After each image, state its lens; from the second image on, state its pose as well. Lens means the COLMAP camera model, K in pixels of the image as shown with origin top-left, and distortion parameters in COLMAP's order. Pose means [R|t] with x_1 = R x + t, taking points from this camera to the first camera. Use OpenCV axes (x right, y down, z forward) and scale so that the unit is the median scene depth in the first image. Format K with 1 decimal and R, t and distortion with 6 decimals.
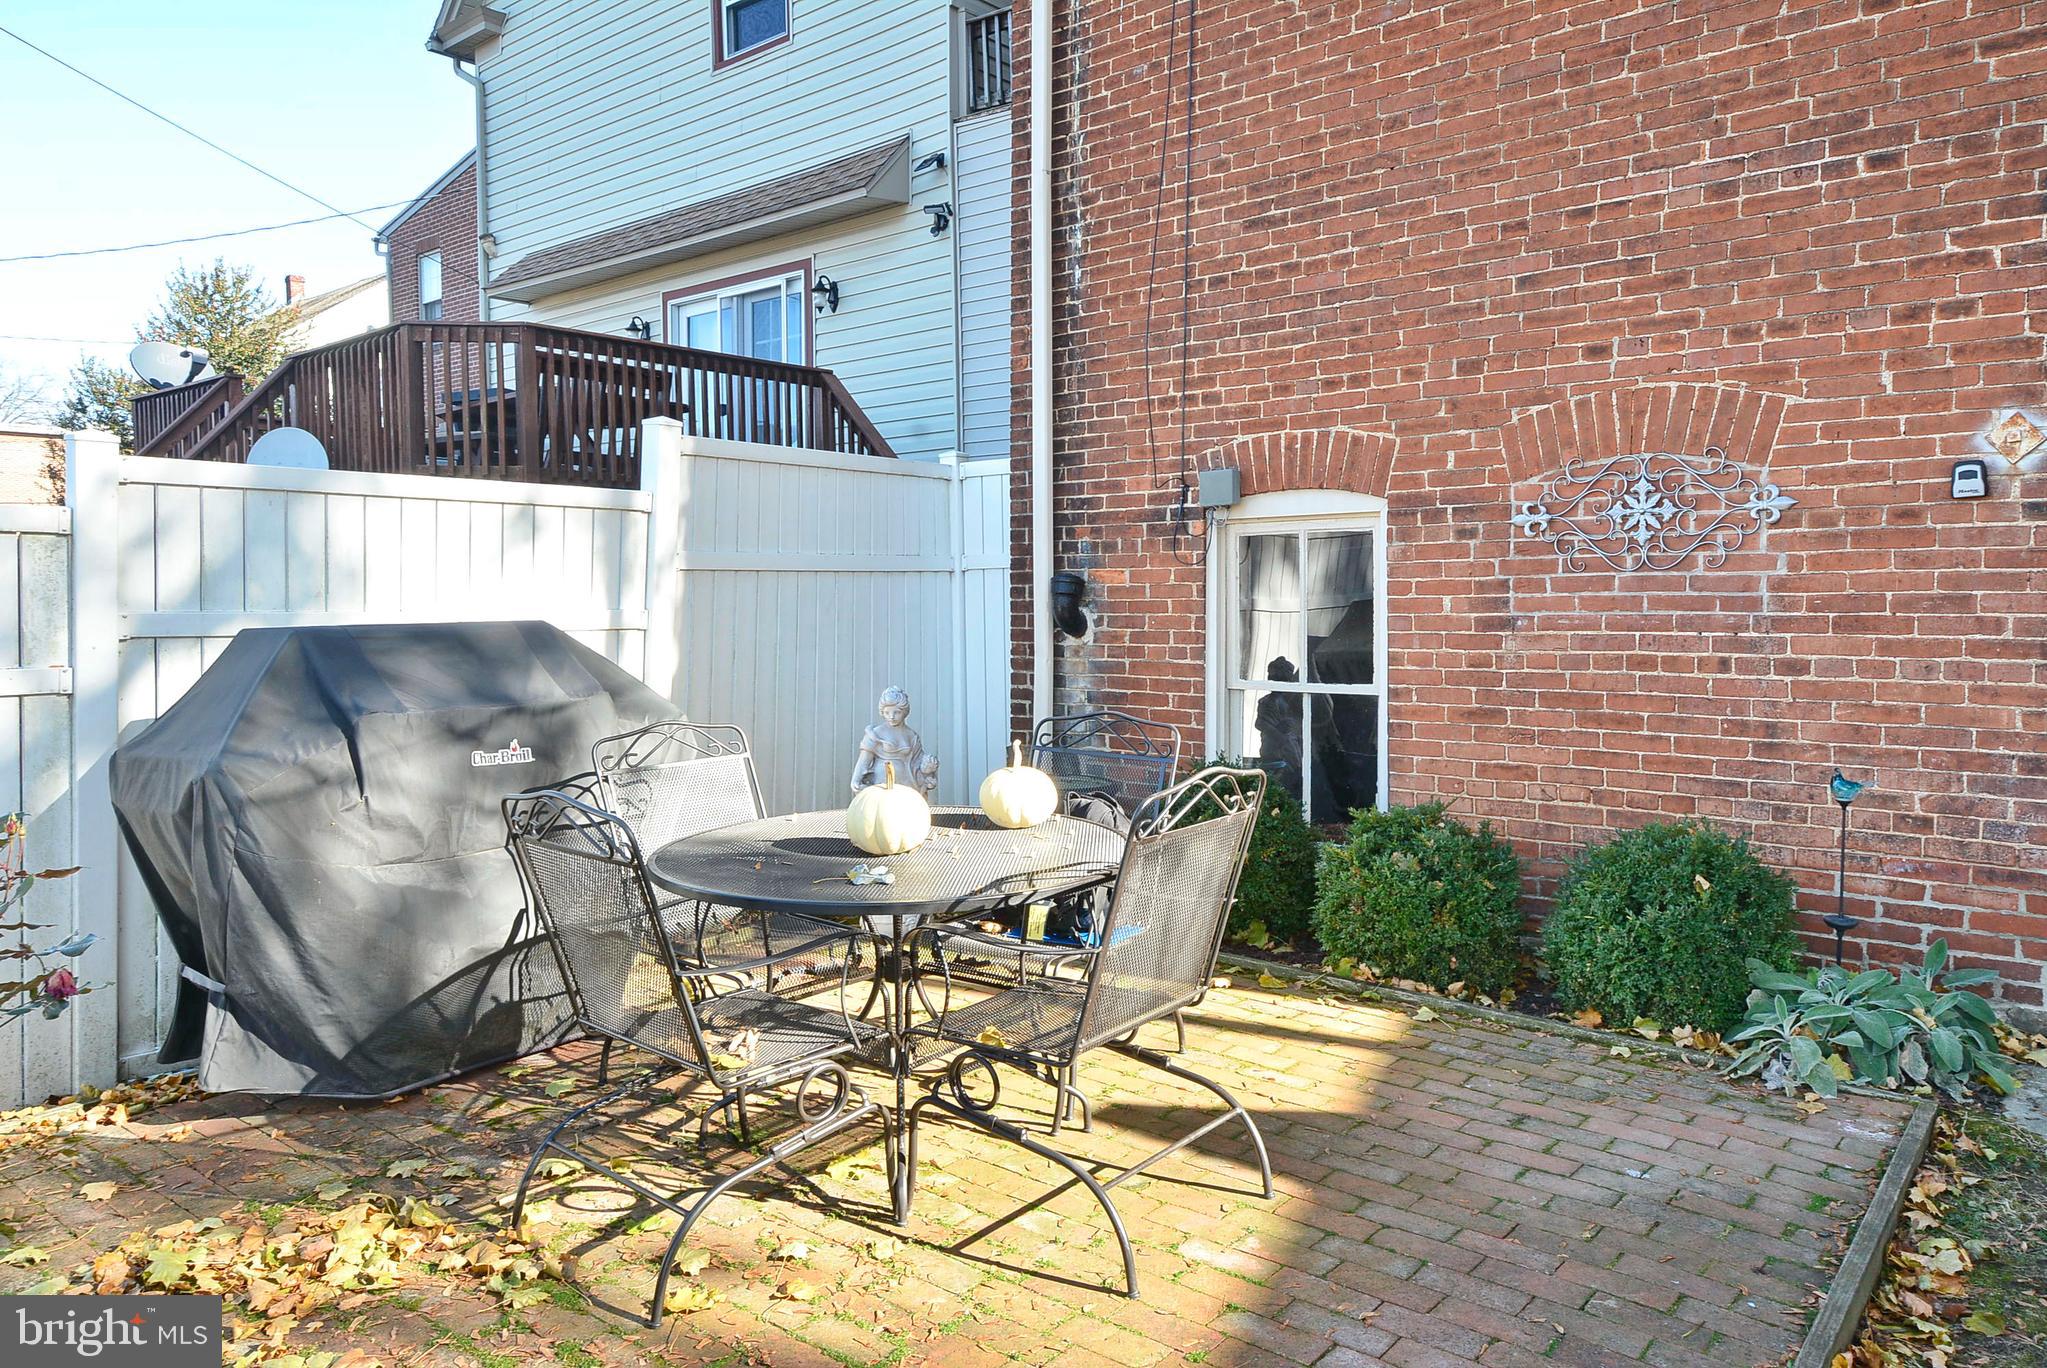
lens RADIAL K [[1394.8, 0, 1023.5], [0, 1394.8, 684.0], [0, 0, 1]] dist [0.003880, 0.001065]
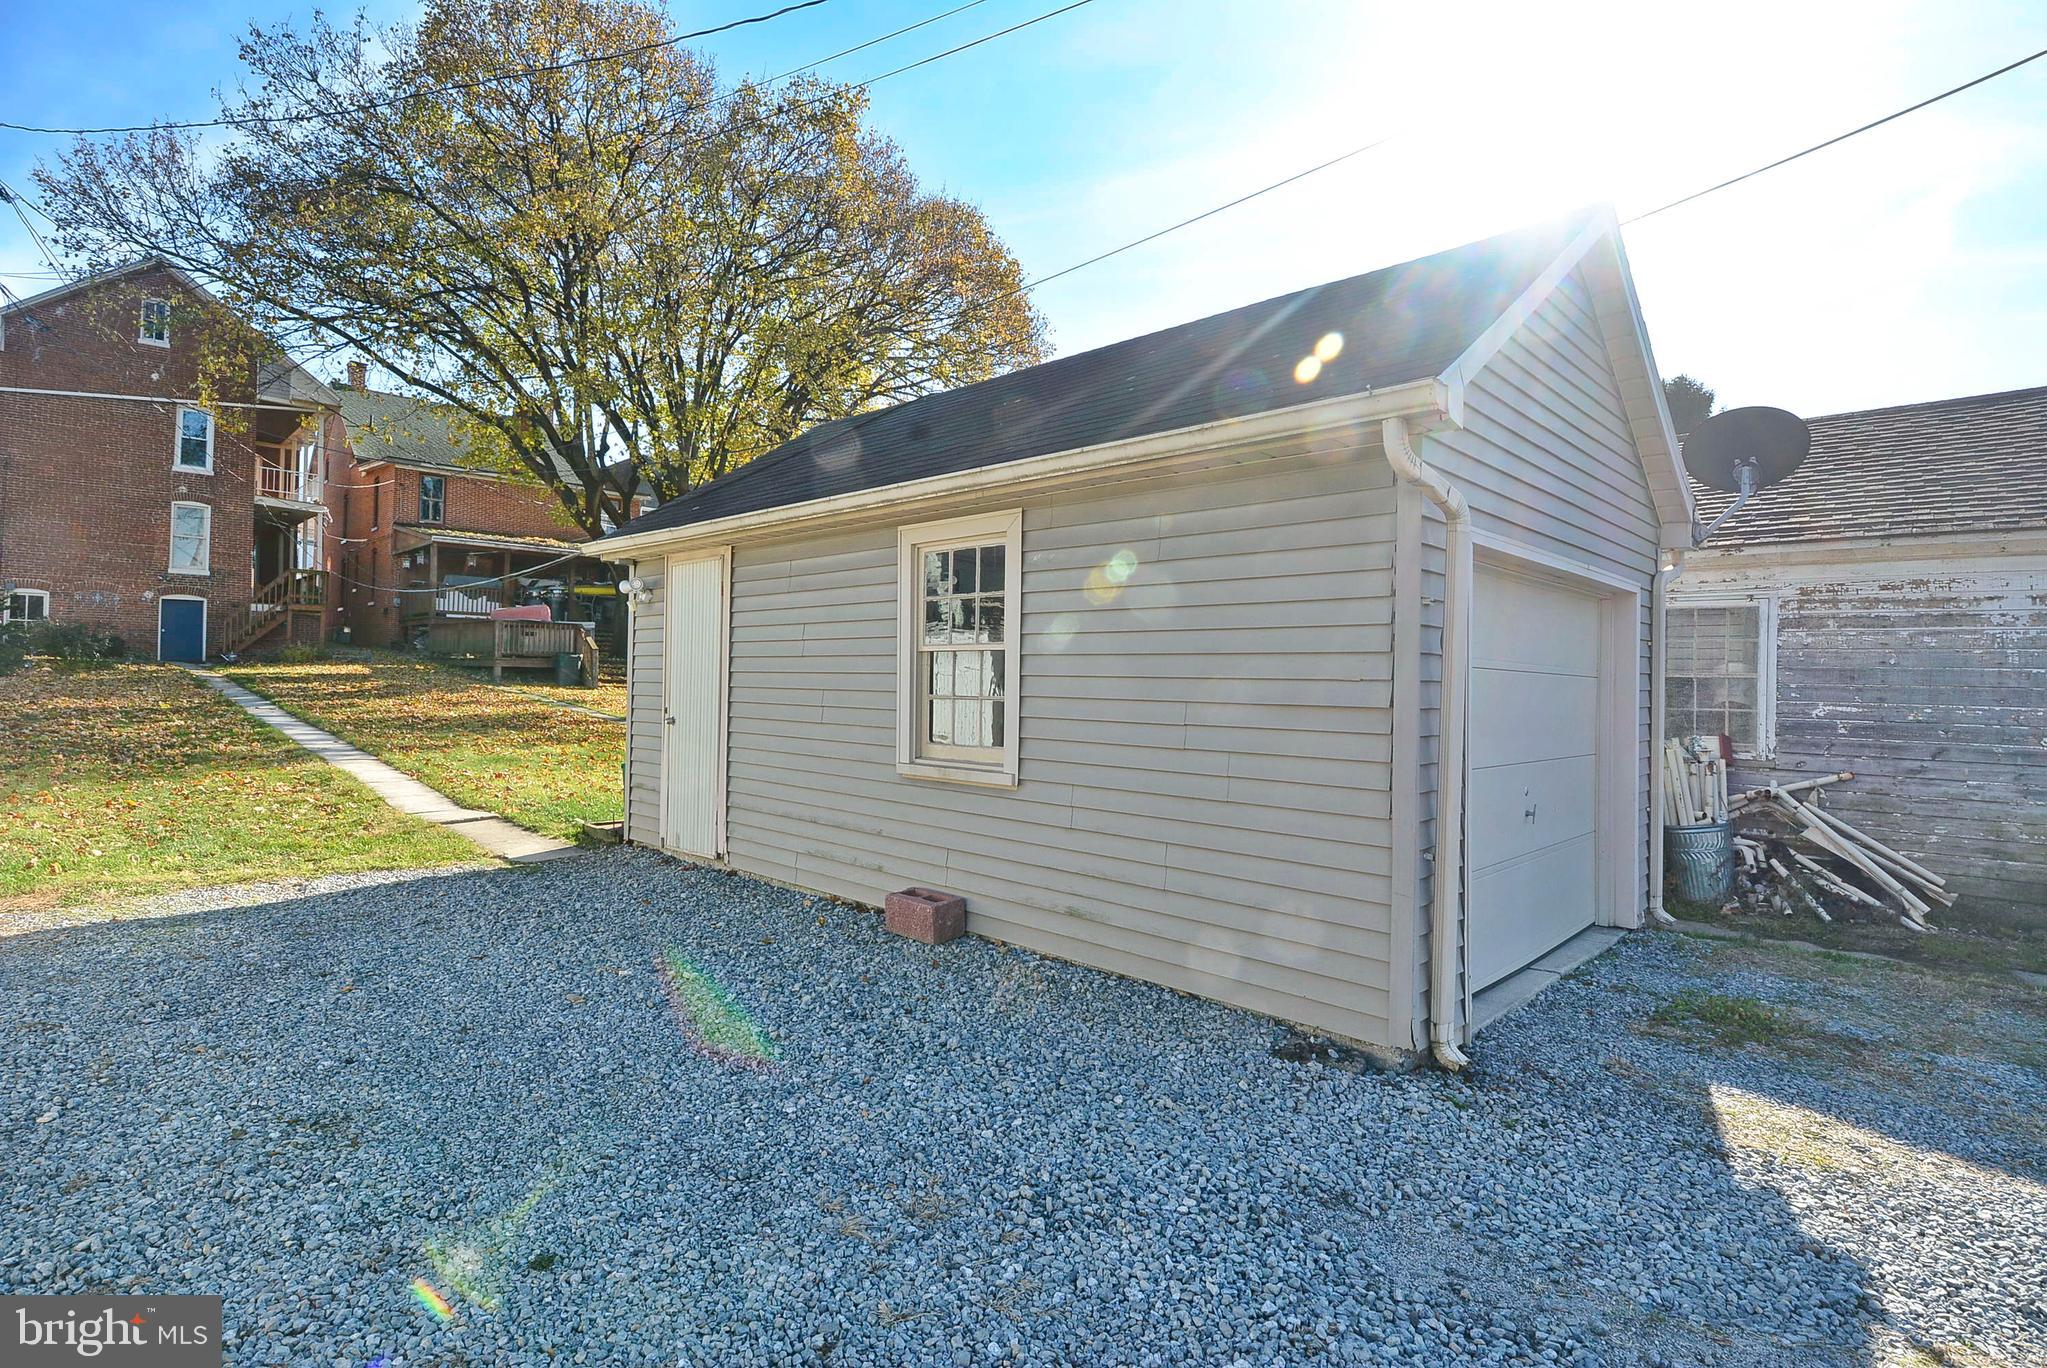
lens RADIAL K [[995.0, 0, 1023.5], [0, 995.0, 684.0], [0, 0, 1]] dist [-0.012345, -0.001134]
pose [[0.064968, 0.011212, 0.997824, -3.864210], [0.044584, 0.998906, -0.014127, 0.545694], [-0.996891, 0.045405, 0.064397, -3.678248]]
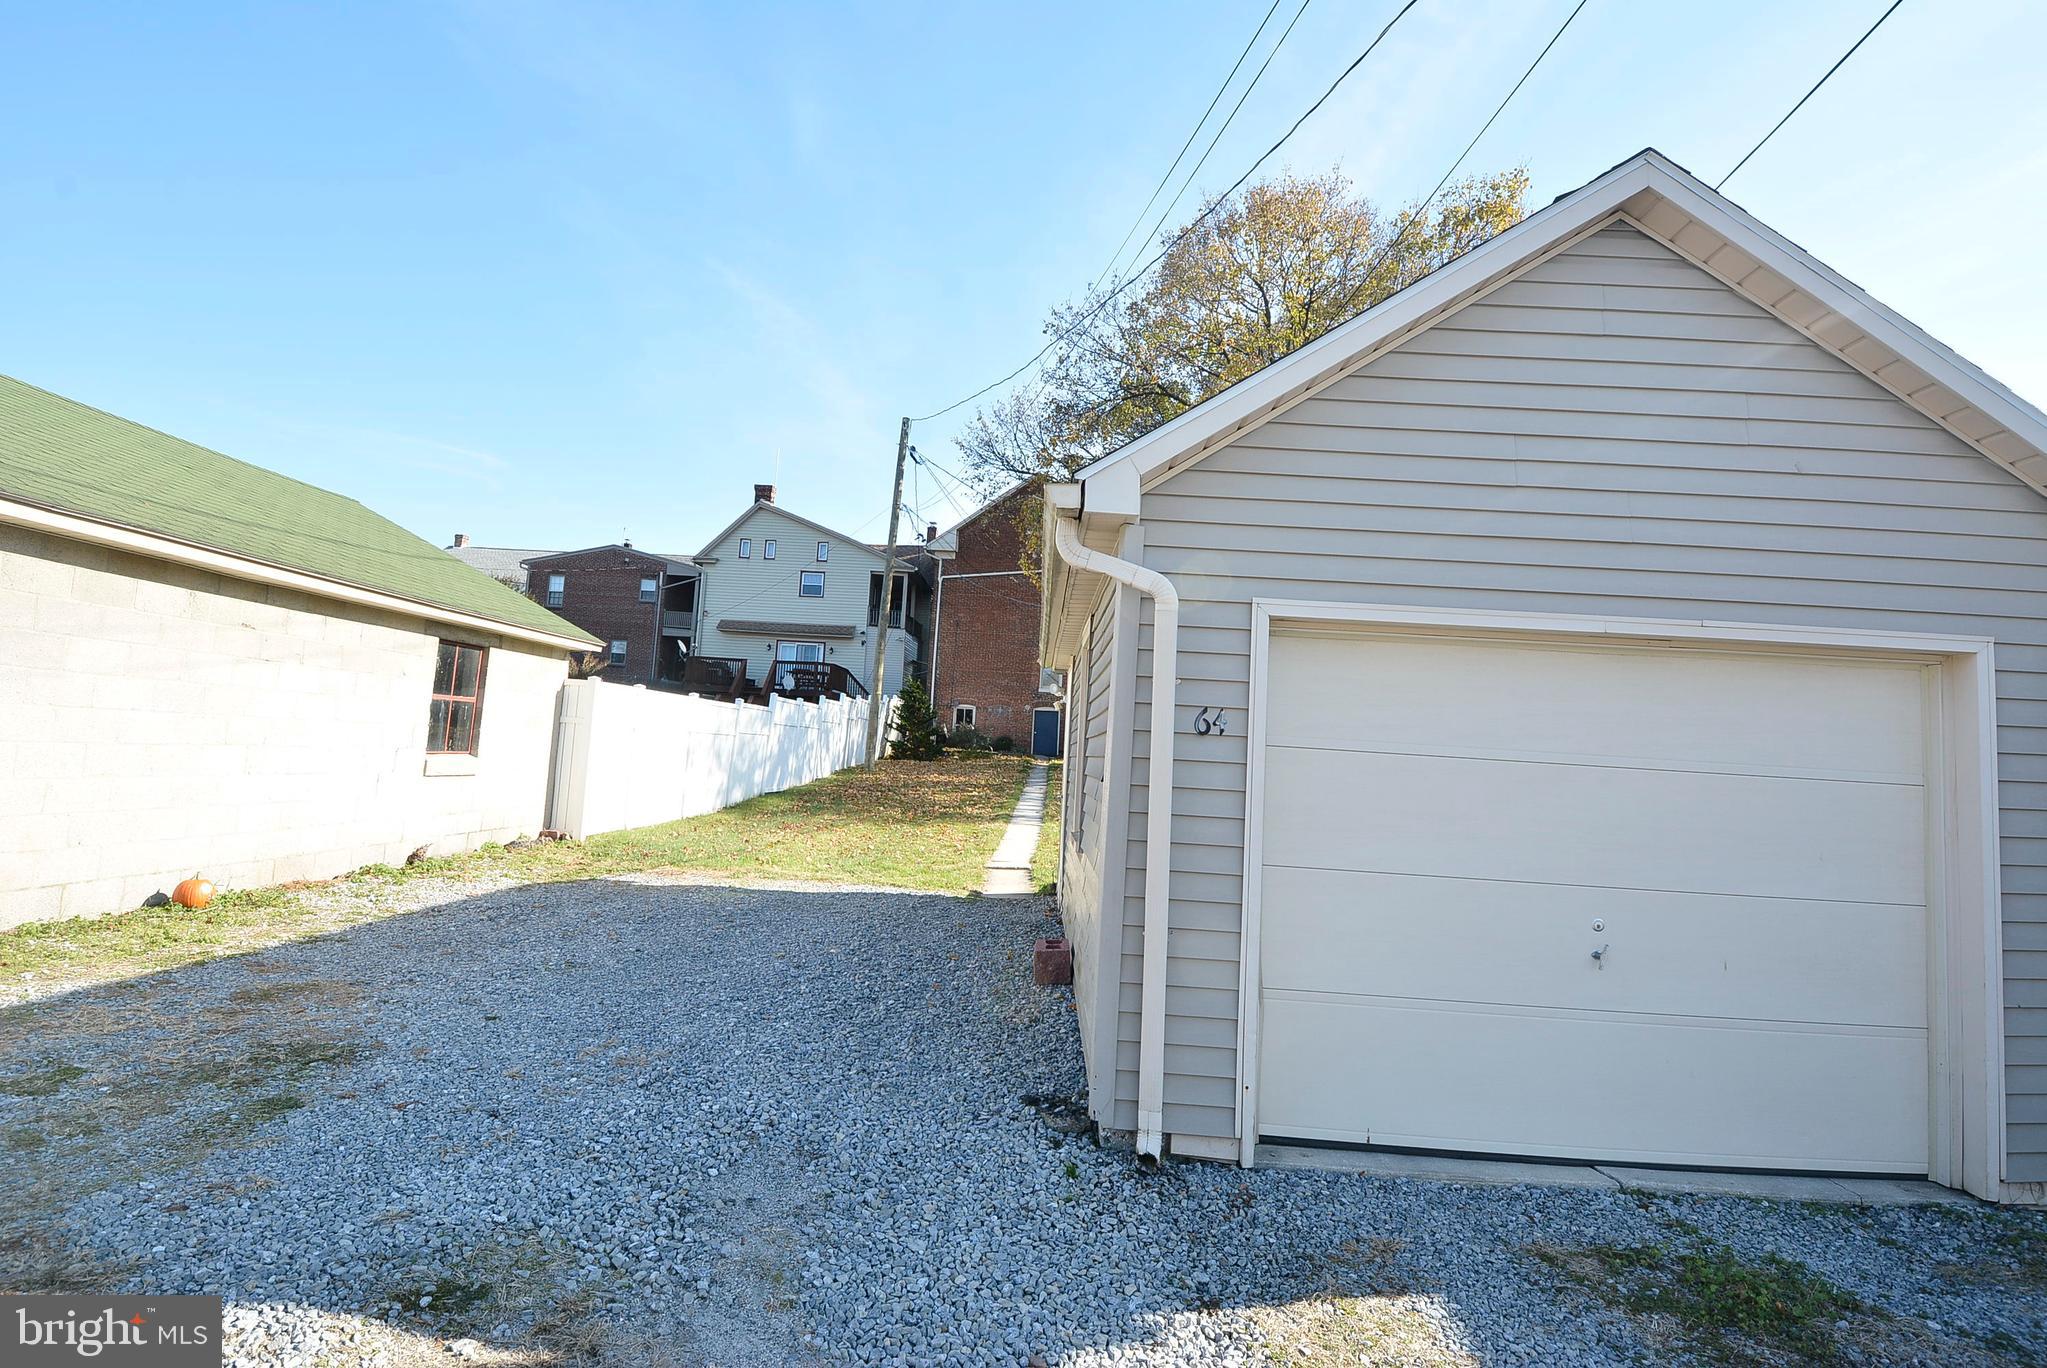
lens RADIAL K [[995.0, 0, 1023.5], [0, 995.0, 684.0], [0, 0, 1]] dist [-0.012345, -0.001134]
pose [[0.778288, 0.098945, 0.620063, -3.661325], [-0.022107, 0.991212, -0.130423, 0.588138], [-0.627519, 0.087799, 0.773635, -4.431537]]
